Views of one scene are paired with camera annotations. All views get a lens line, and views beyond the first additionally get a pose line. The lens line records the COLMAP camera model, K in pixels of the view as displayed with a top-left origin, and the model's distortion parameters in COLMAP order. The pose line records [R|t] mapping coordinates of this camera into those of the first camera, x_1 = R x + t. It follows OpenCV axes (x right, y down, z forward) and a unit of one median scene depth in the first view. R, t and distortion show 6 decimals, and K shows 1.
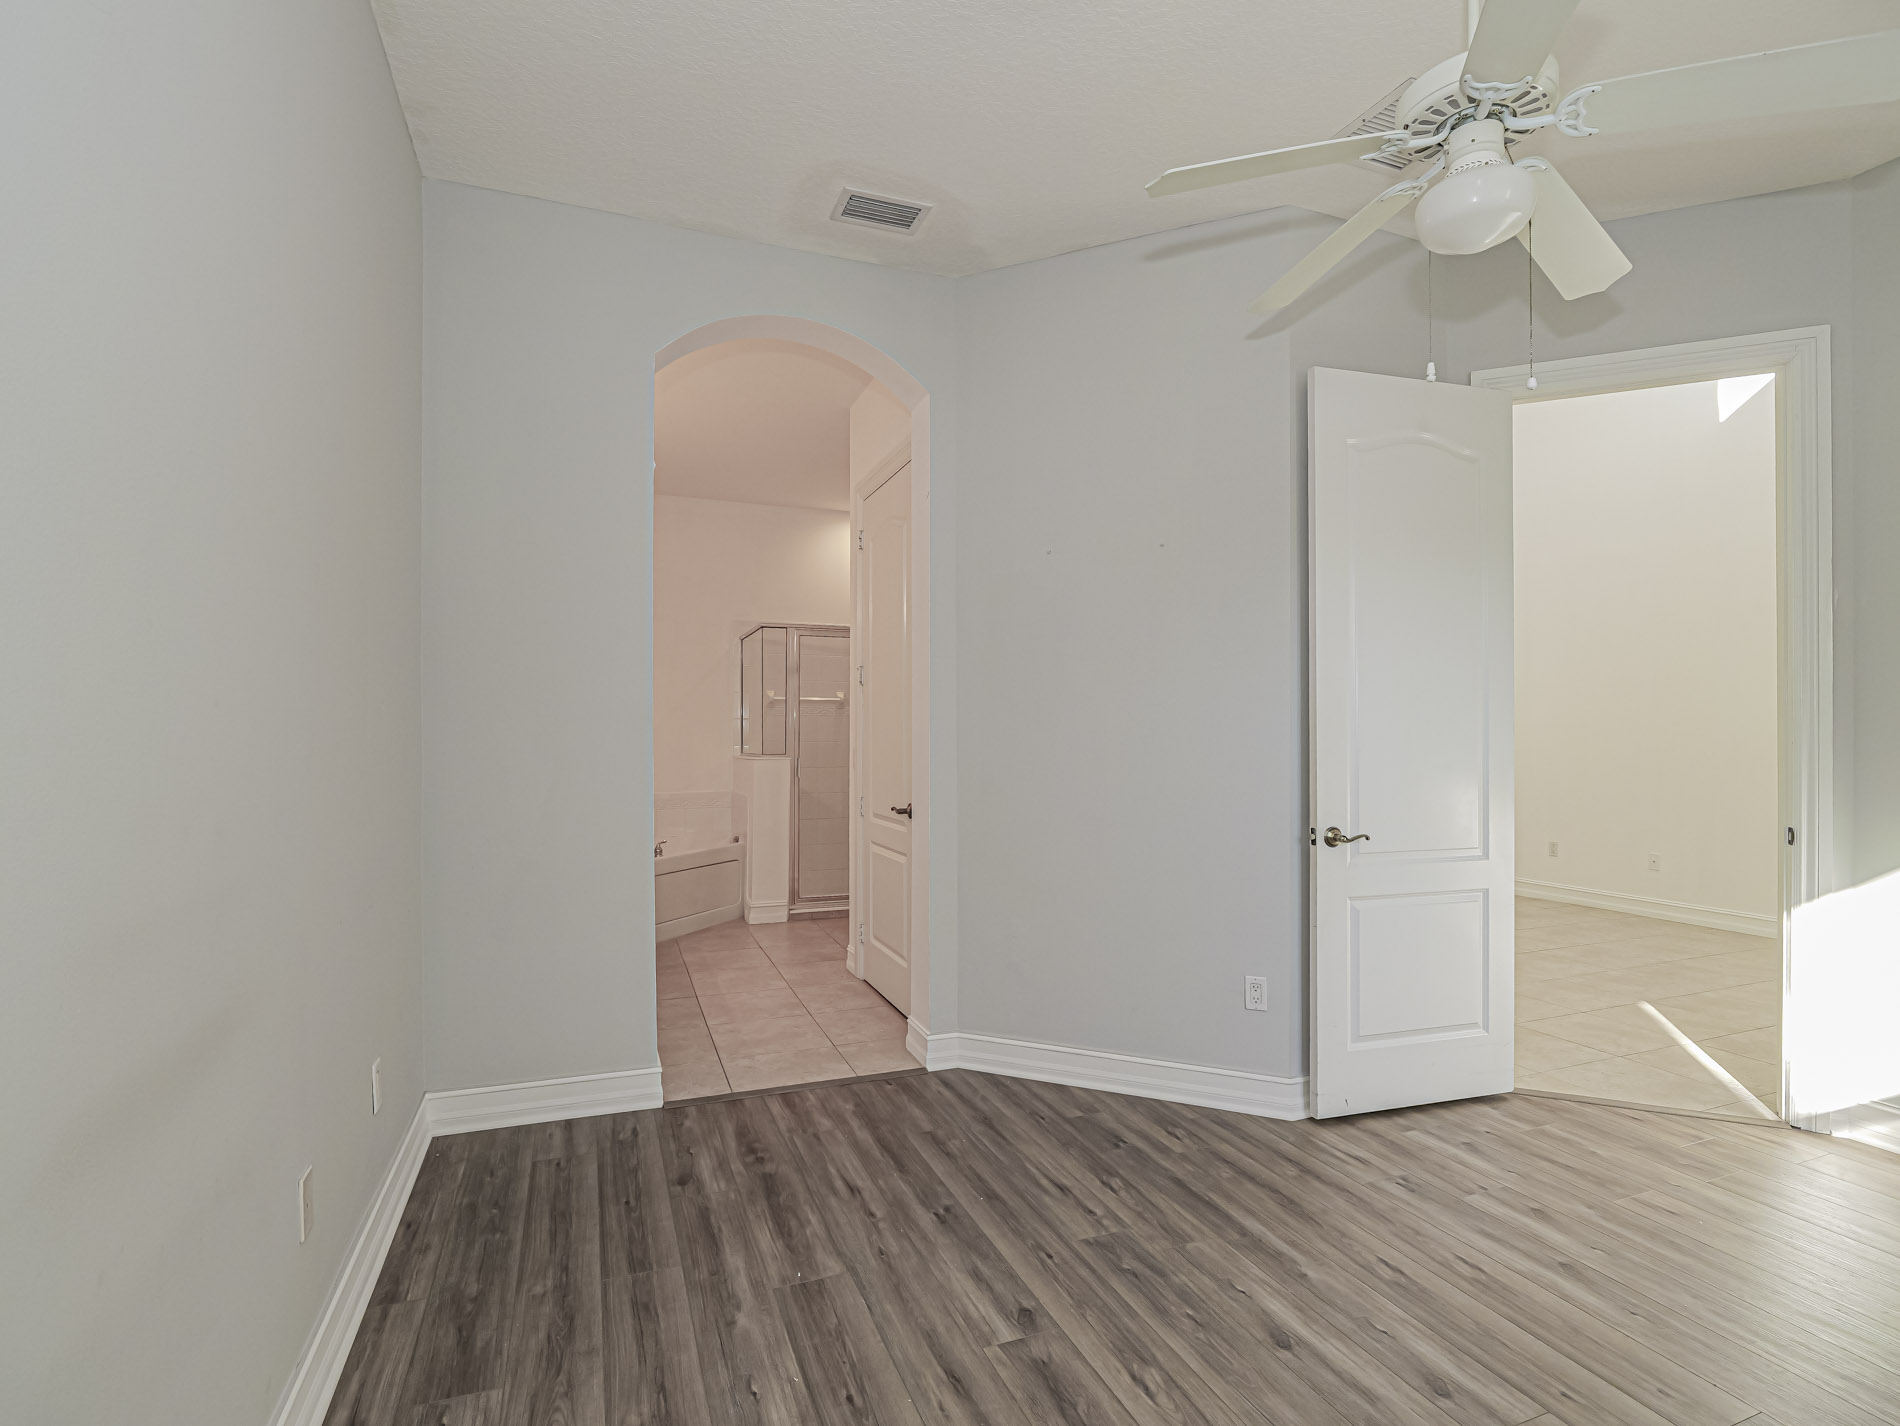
lens RADIAL K [[933.8, 0, 946.9], [0, 933.8, 727.7], [0, 0, 1]] dist [-0.016414, 0.001483]
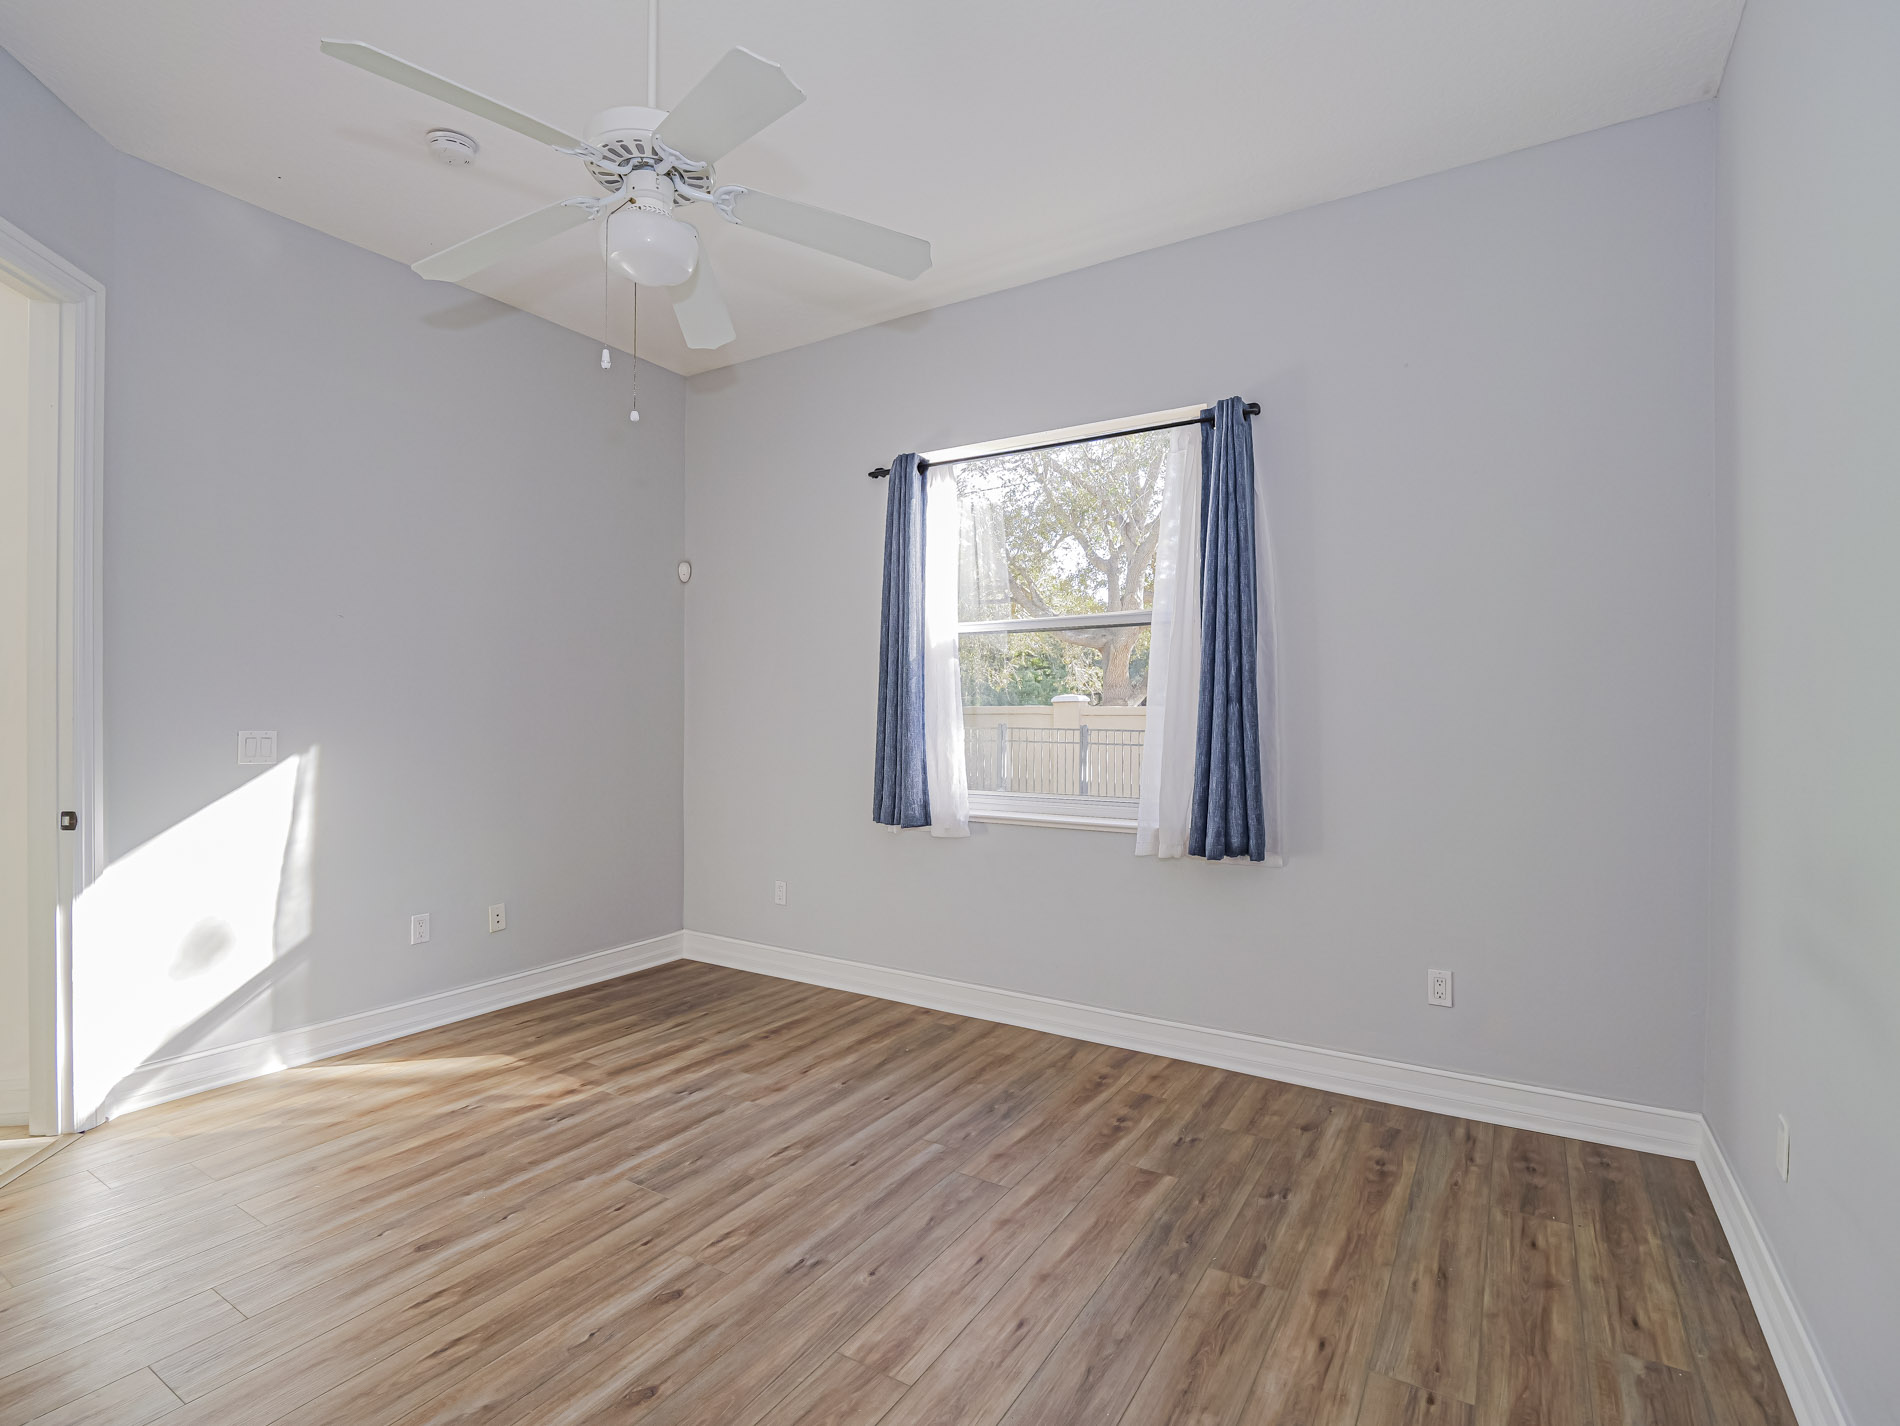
lens RADIAL K [[933.8, 0, 946.9], [0, 933.8, 727.7], [0, 0, 1]] dist [-0.016414, 0.001483]
pose [[-0.603597, -0.011666, 0.797204, -0.371250], [-0.006774, 0.999932, 0.009504, 0.011593], [-0.797261, 0.000337, -0.603635, 0.949075]]
